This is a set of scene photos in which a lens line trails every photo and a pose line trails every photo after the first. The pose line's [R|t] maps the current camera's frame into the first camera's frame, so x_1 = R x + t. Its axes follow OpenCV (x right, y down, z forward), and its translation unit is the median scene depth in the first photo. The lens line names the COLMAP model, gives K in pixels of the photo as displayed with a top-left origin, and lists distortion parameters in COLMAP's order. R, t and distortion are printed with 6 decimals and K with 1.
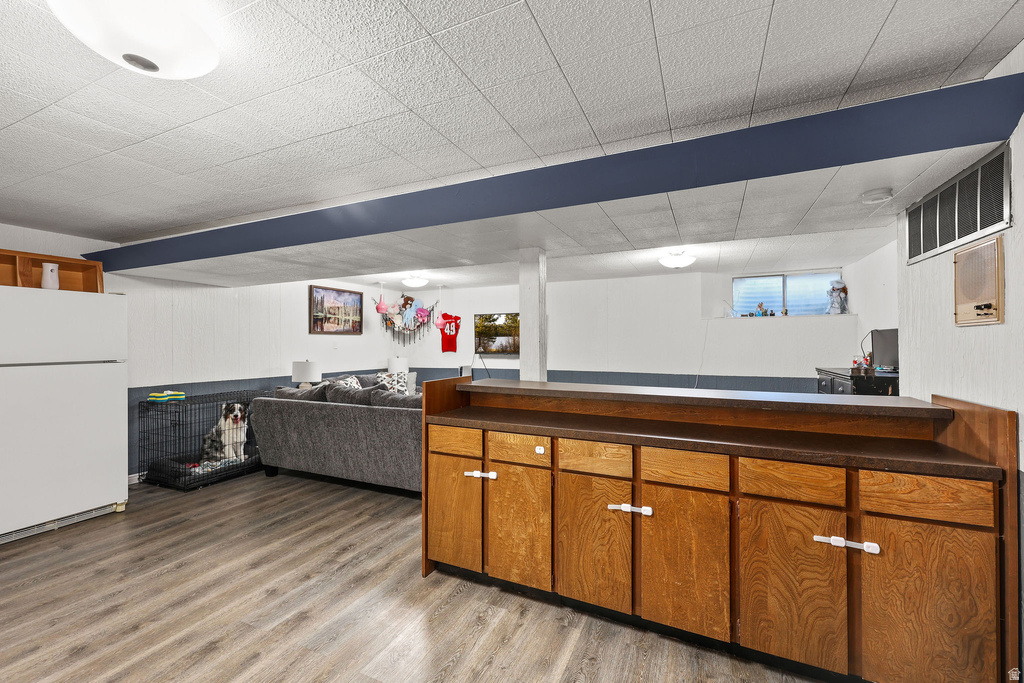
lens RADIAL K [[428.4, 0, 512.0], [0, 428.4, 341.5], [0, 0, 1]] dist [0.004000, 0.000156]
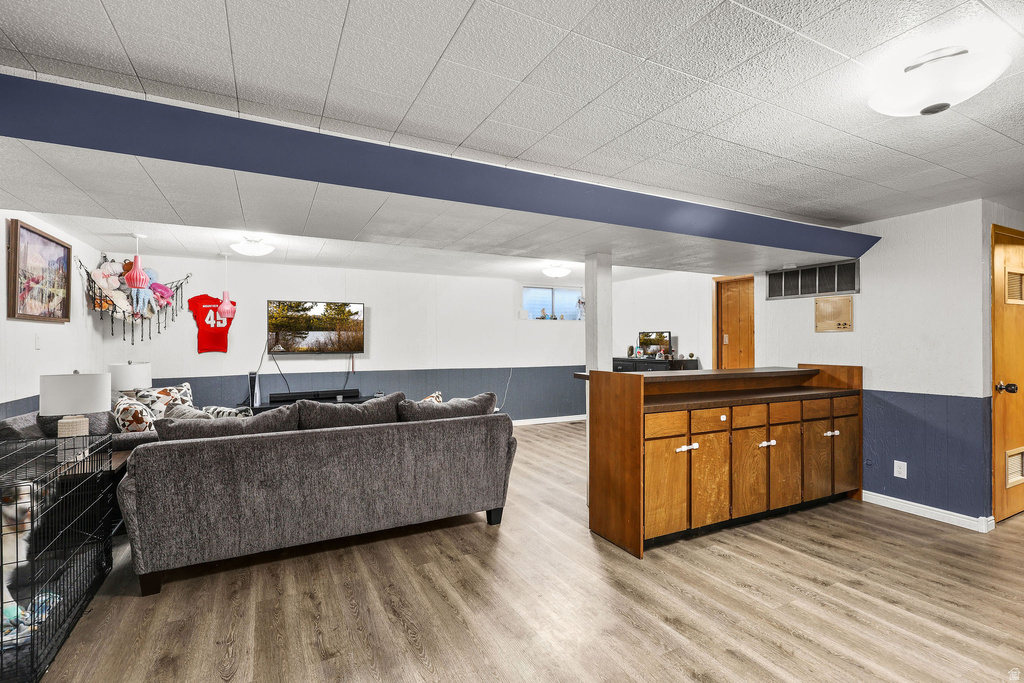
lens RADIAL K [[463.1, 0, 502.8], [0, 463.1, 342.5], [0, 0, 1]] dist [0.001430, 0.000193]
pose [[0.615685, -0.000572, 0.787992, -0.929447], [-0.004193, 0.999983, 0.004002, 0.008198], [-0.787981, -0.005768, 0.615672, 0.401267]]
